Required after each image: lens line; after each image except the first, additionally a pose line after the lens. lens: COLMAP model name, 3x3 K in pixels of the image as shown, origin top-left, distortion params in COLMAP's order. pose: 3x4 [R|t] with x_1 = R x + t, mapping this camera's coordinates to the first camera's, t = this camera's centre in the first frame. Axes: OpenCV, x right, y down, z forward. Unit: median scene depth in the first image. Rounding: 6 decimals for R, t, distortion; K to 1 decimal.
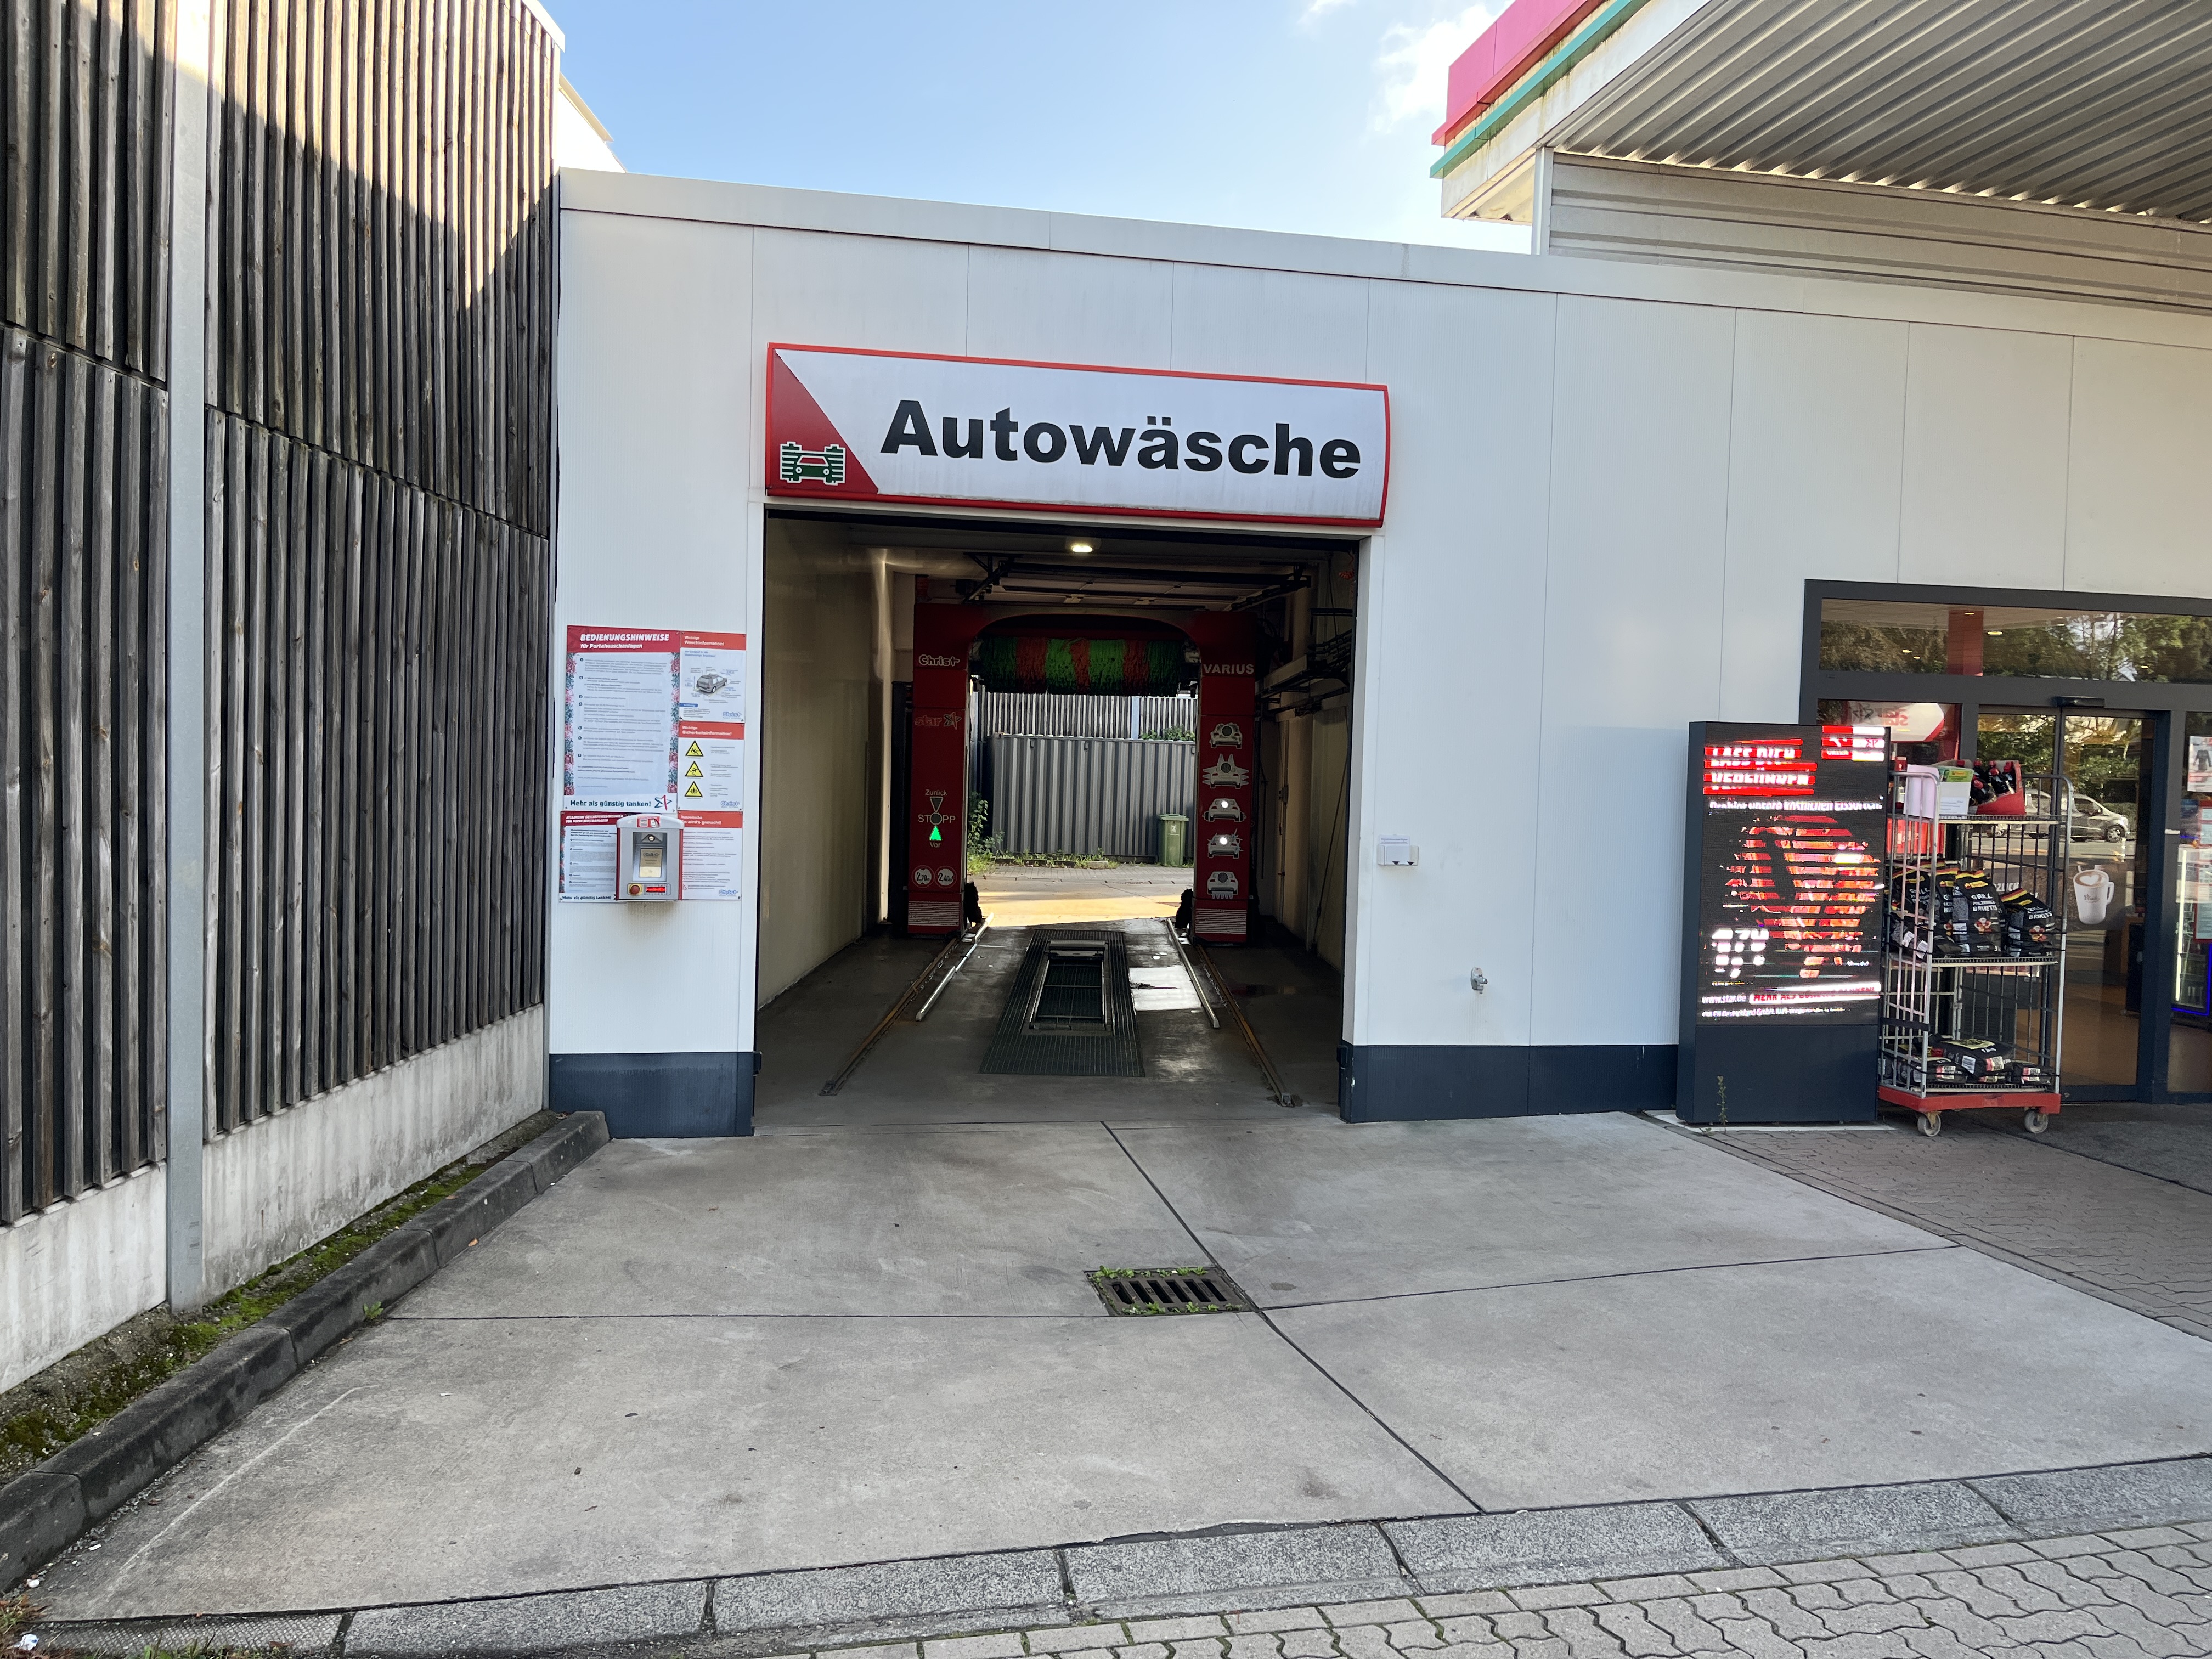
lens RADIAL K [[1723.0, 0, 1106.0], [0, 1723.0, 829.5], [0, 0, 1]] dist [0.009843, -0.031143]
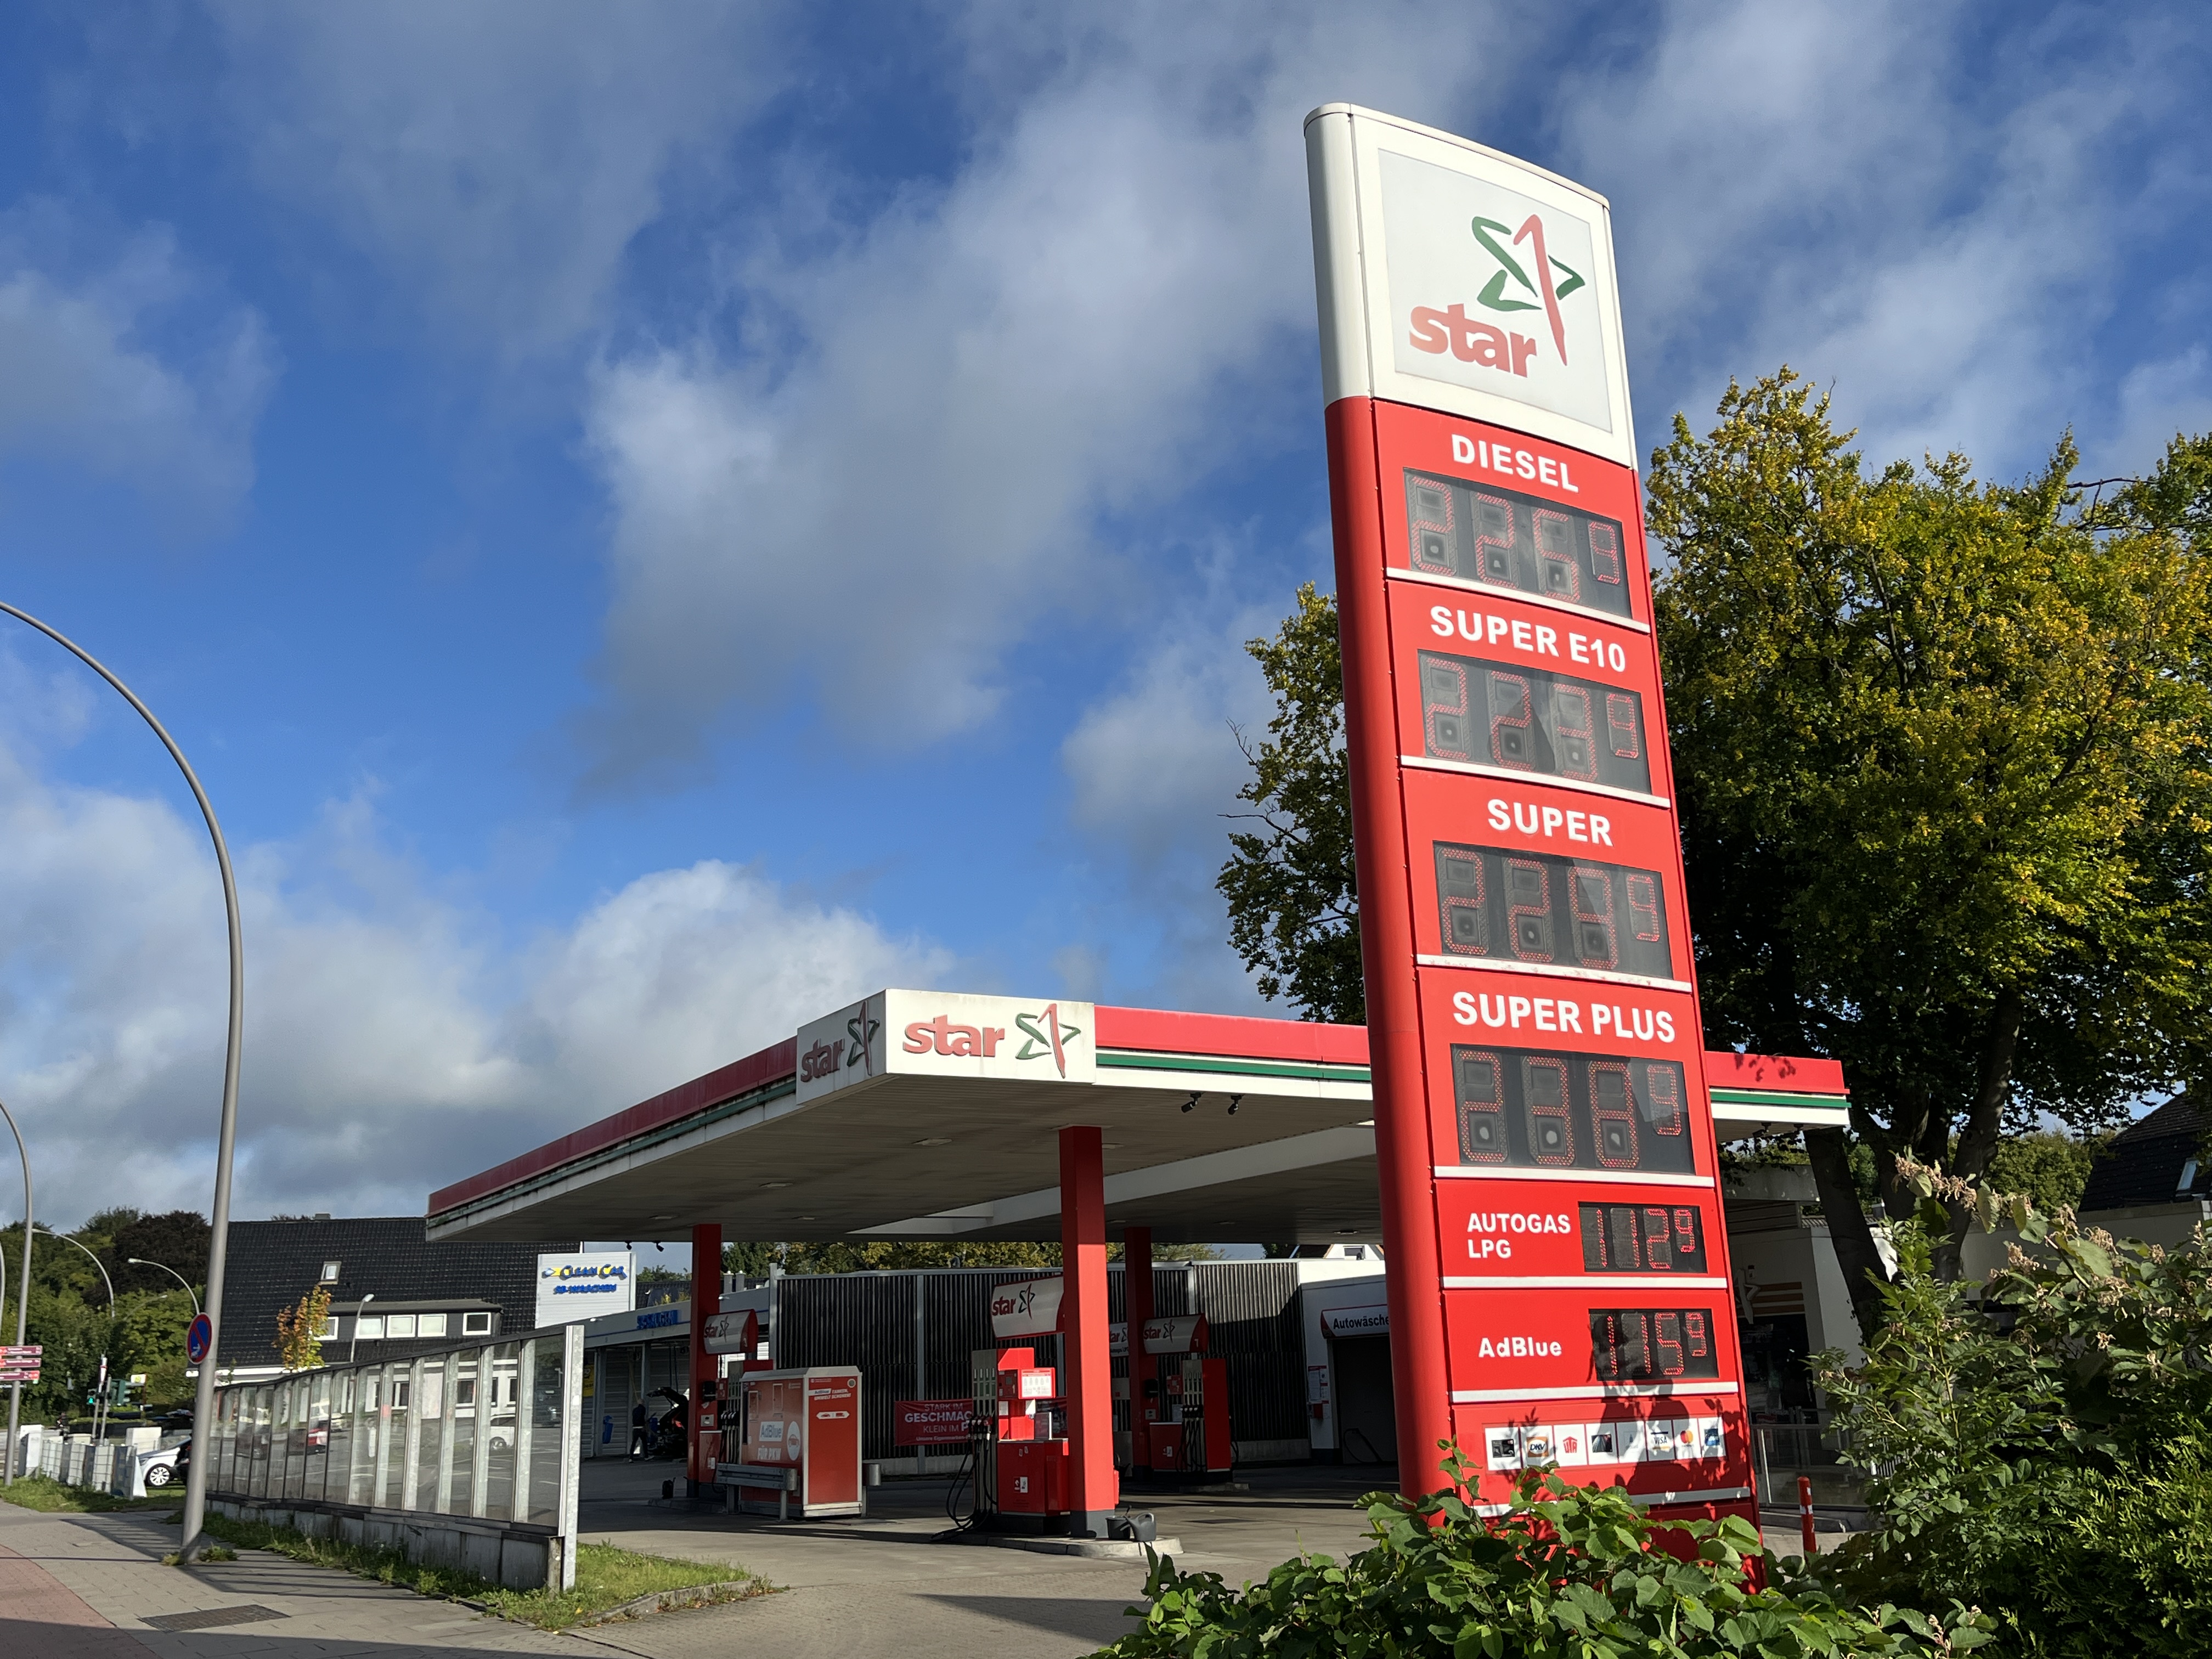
lens RADIAL K [[2040.7, 0, 1114.4], [0, 2040.7, 804.2], [0, 0, 1]] dist [0.030484, -0.008124]
pose [[0.335247, -0.297433, -0.893948, 5.432521], [0.010289, 0.949957, -0.312210, 0.194321], [0.942074, 0.095470, 0.321530, -1.714921]]
